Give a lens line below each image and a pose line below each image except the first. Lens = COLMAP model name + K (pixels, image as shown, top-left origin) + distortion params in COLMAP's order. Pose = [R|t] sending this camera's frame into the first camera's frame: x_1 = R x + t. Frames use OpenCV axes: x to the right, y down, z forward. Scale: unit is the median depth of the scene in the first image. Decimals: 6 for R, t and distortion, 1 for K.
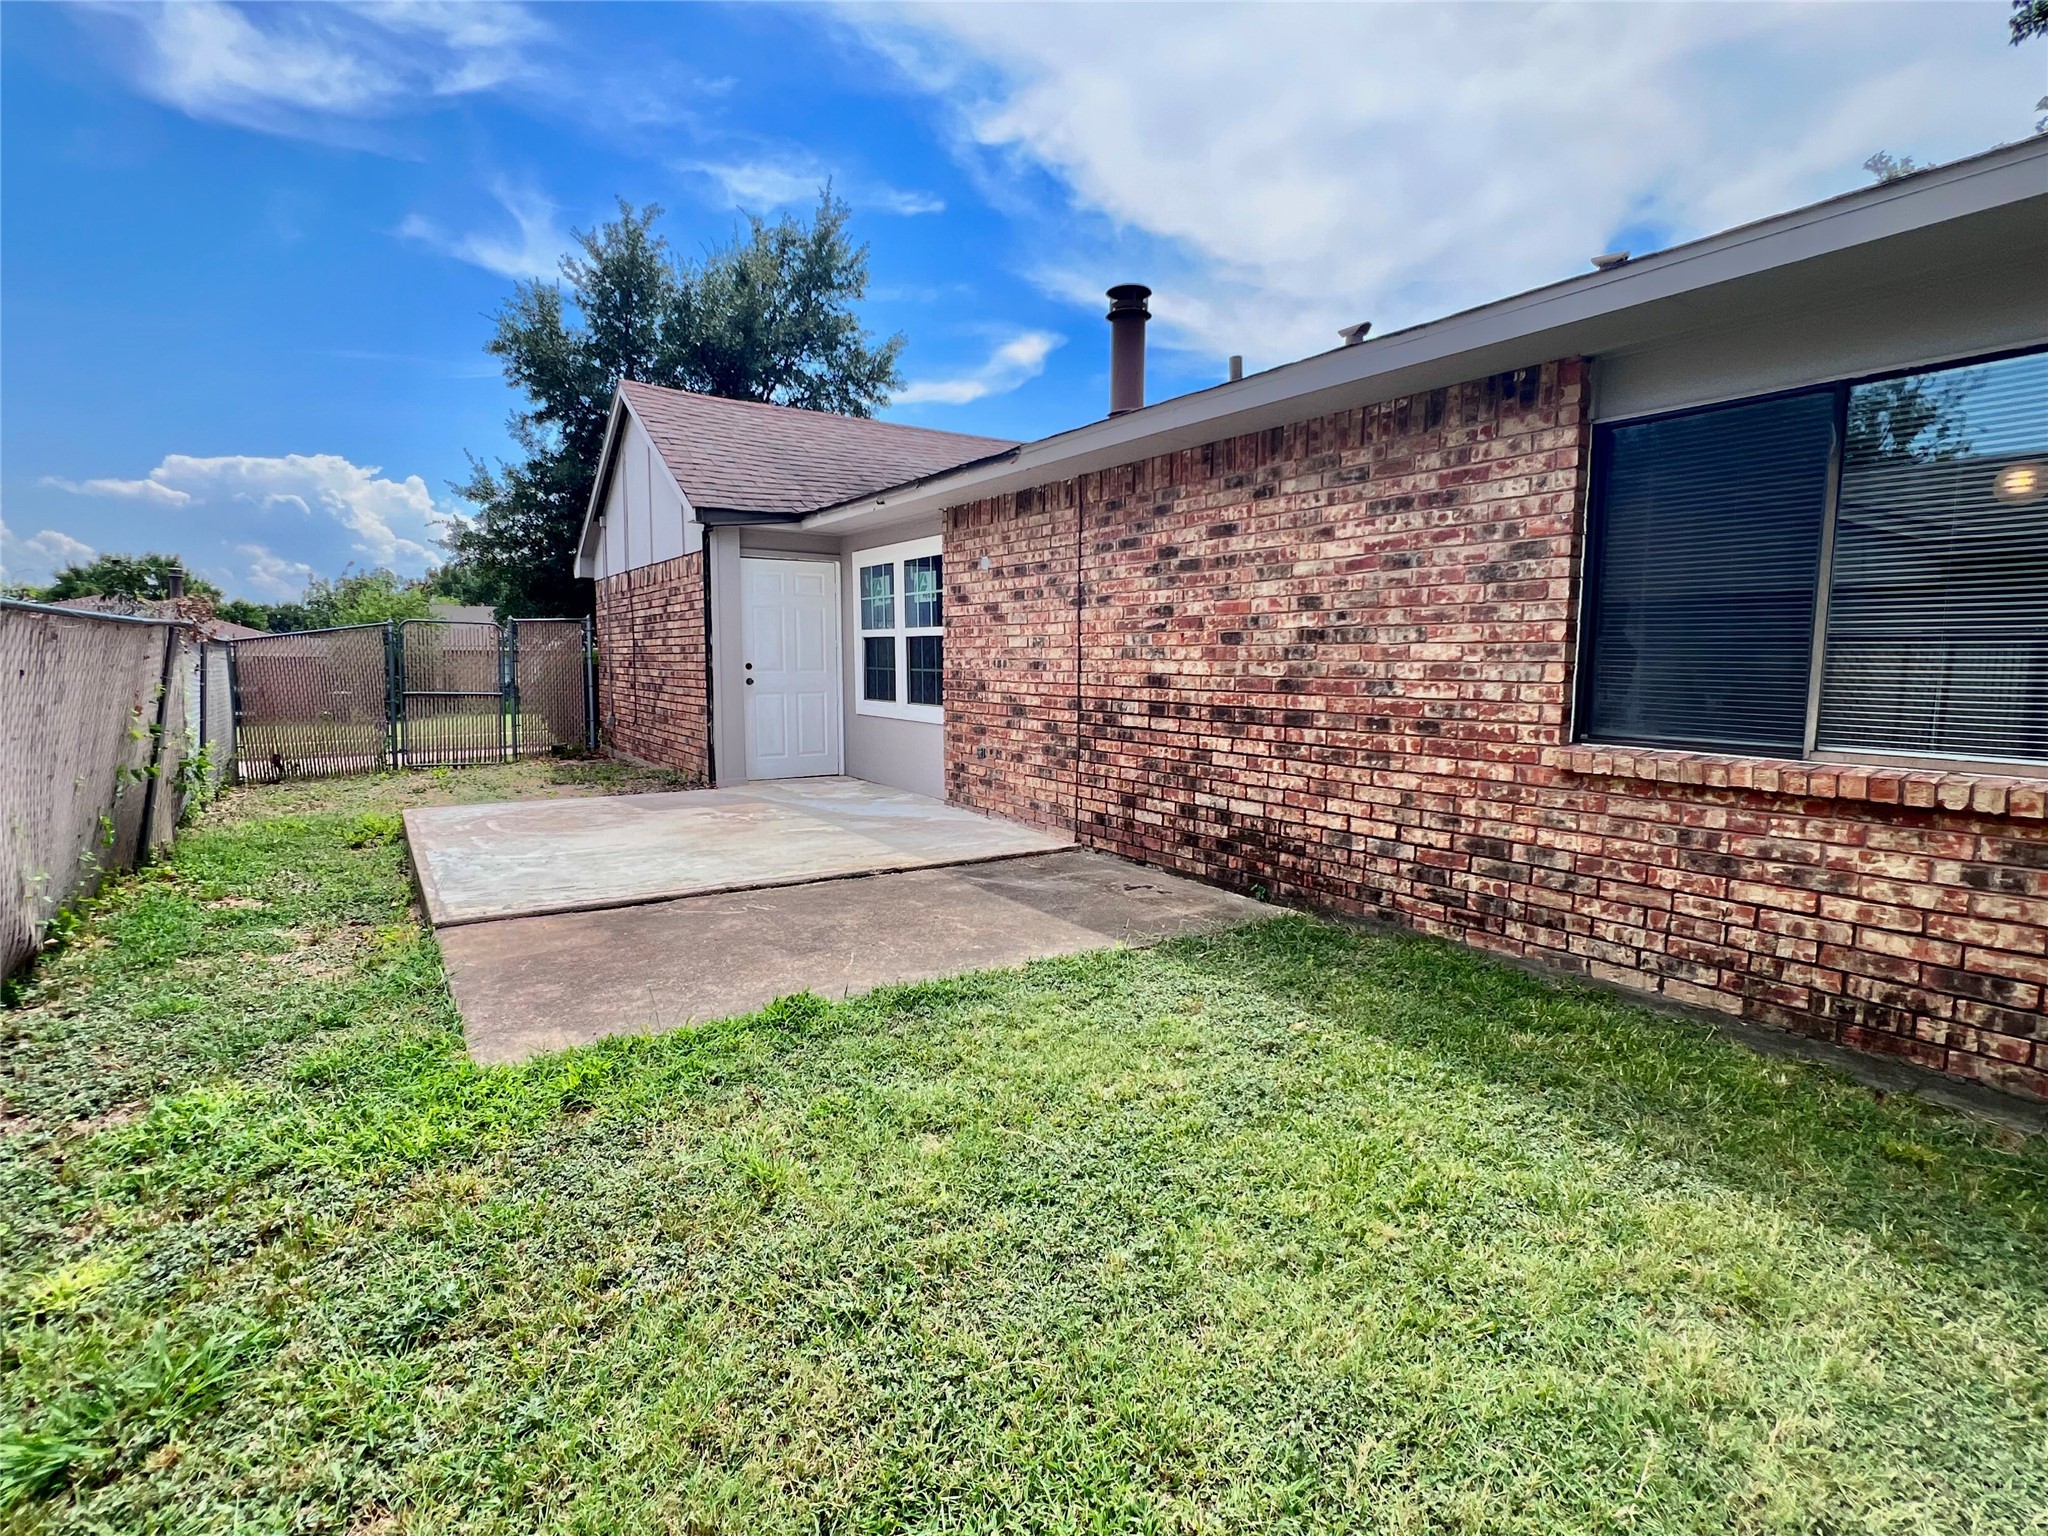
lens RADIAL K [[1023.8, 0, 1024.5], [0, 1023.8, 760.6], [0, 0, 1]] dist [0.015657, 0.000408]
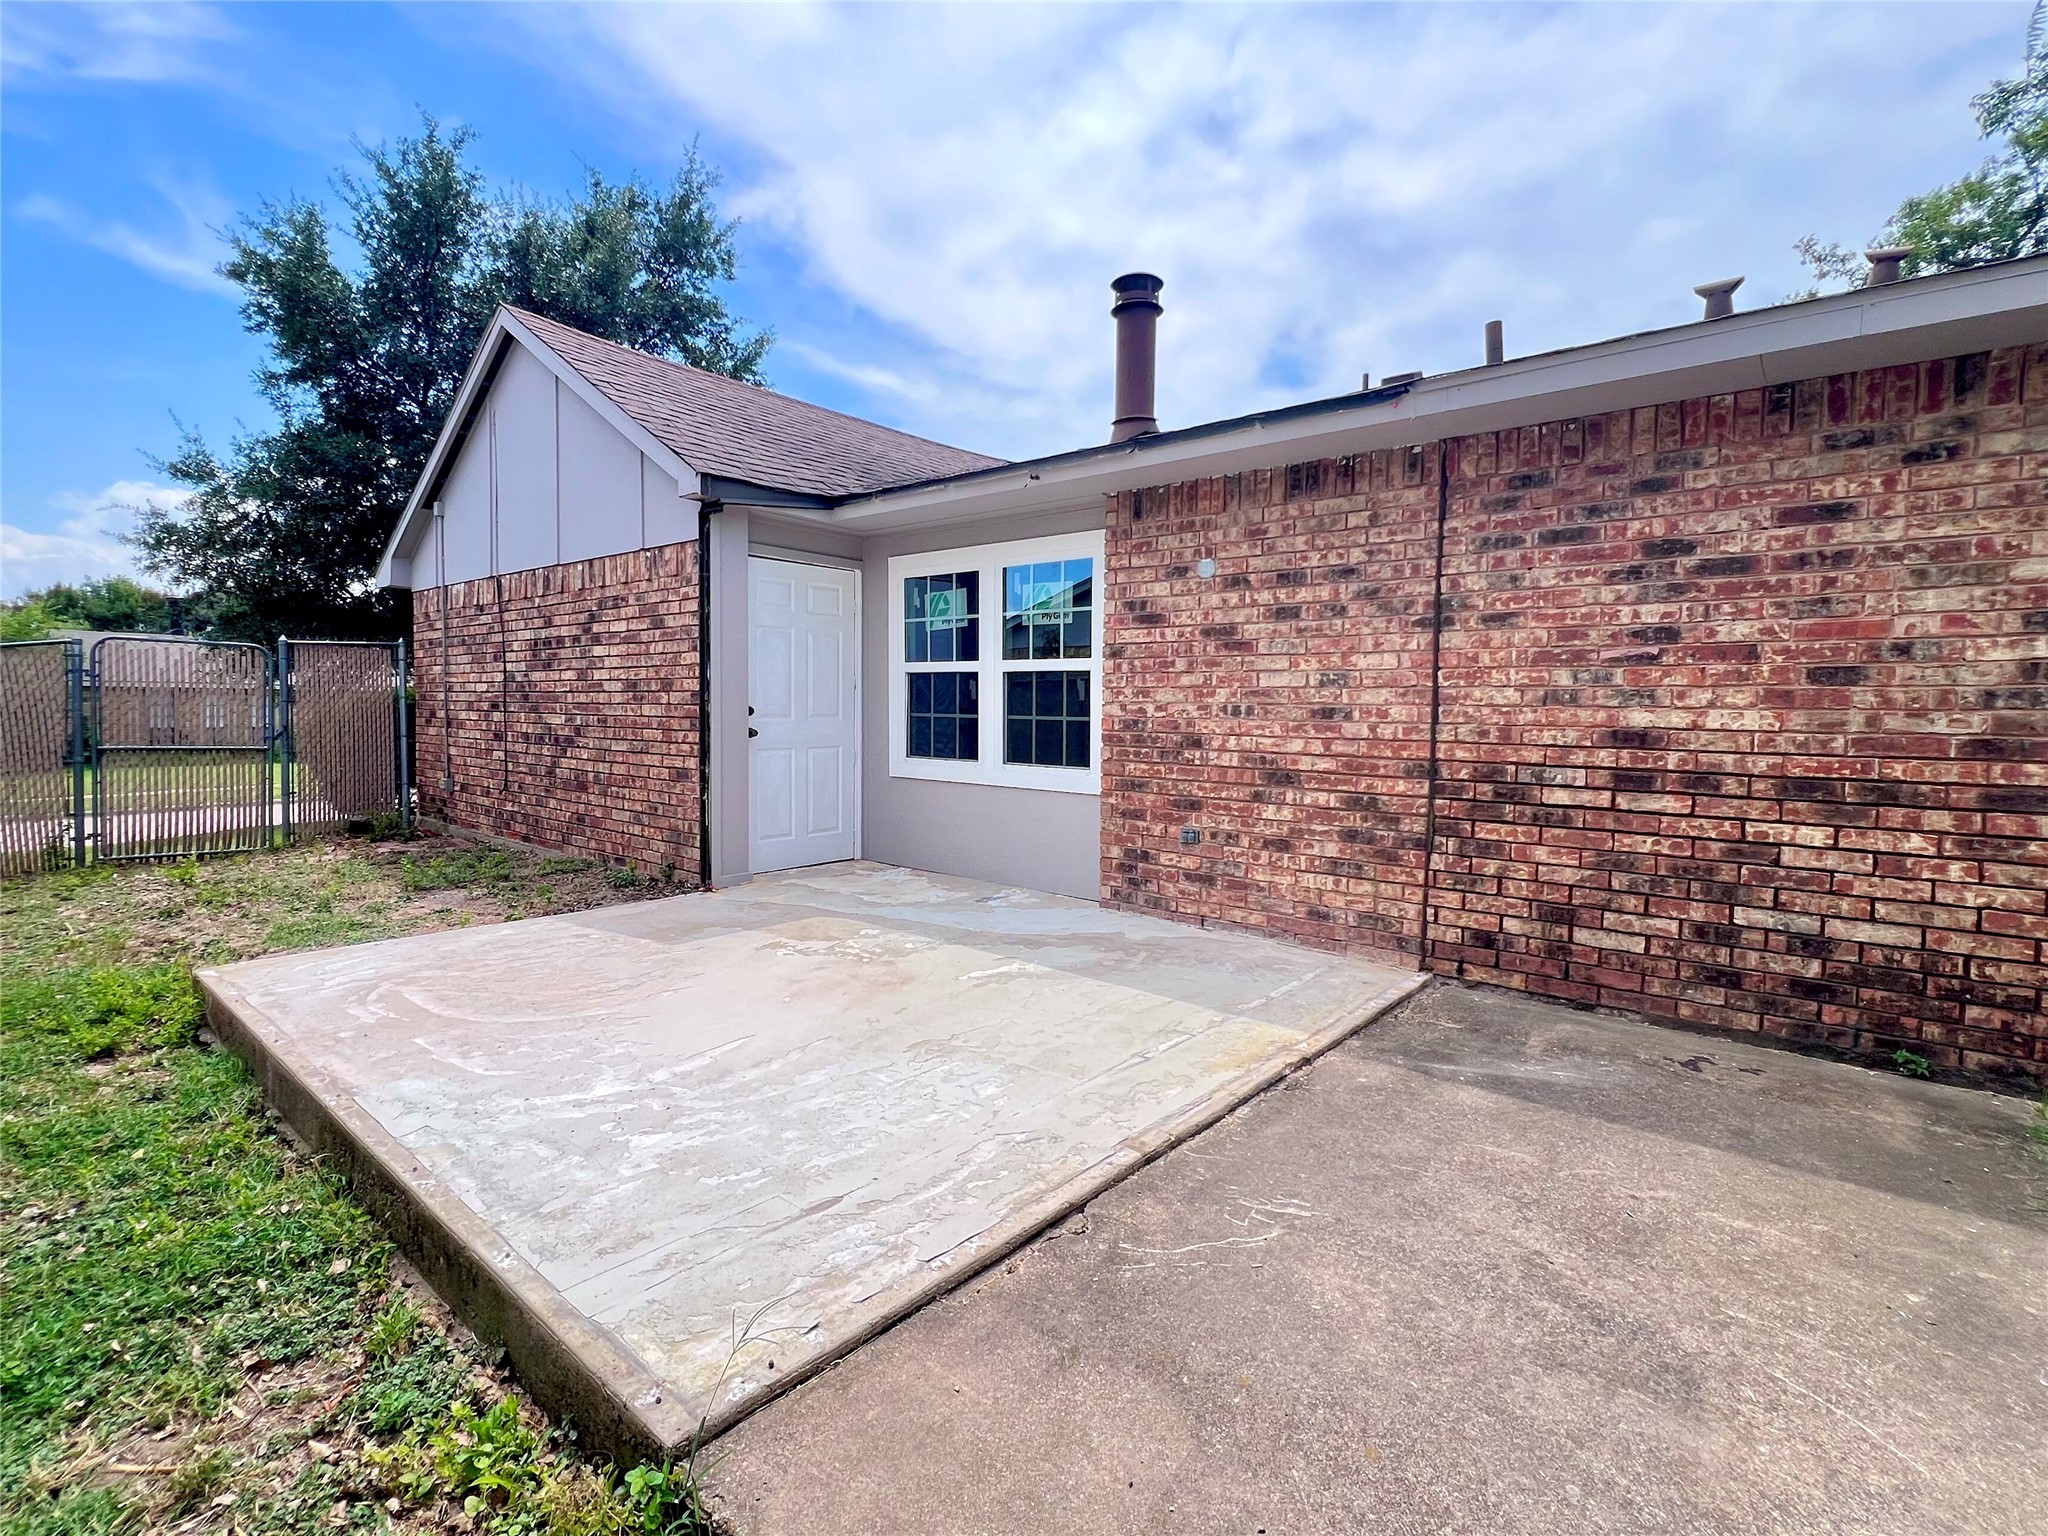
lens RADIAL K [[956.0, 0, 1025.1], [0, 956.0, 764.6], [0, 0, 1]] dist [0.001793, 0.000057]
pose [[0.958195, -0.008244, 0.285997, -0.390985], [0.019073, 0.999202, -0.035101, -0.041511], [-0.285479, 0.039088, 0.957587, 0.462175]]
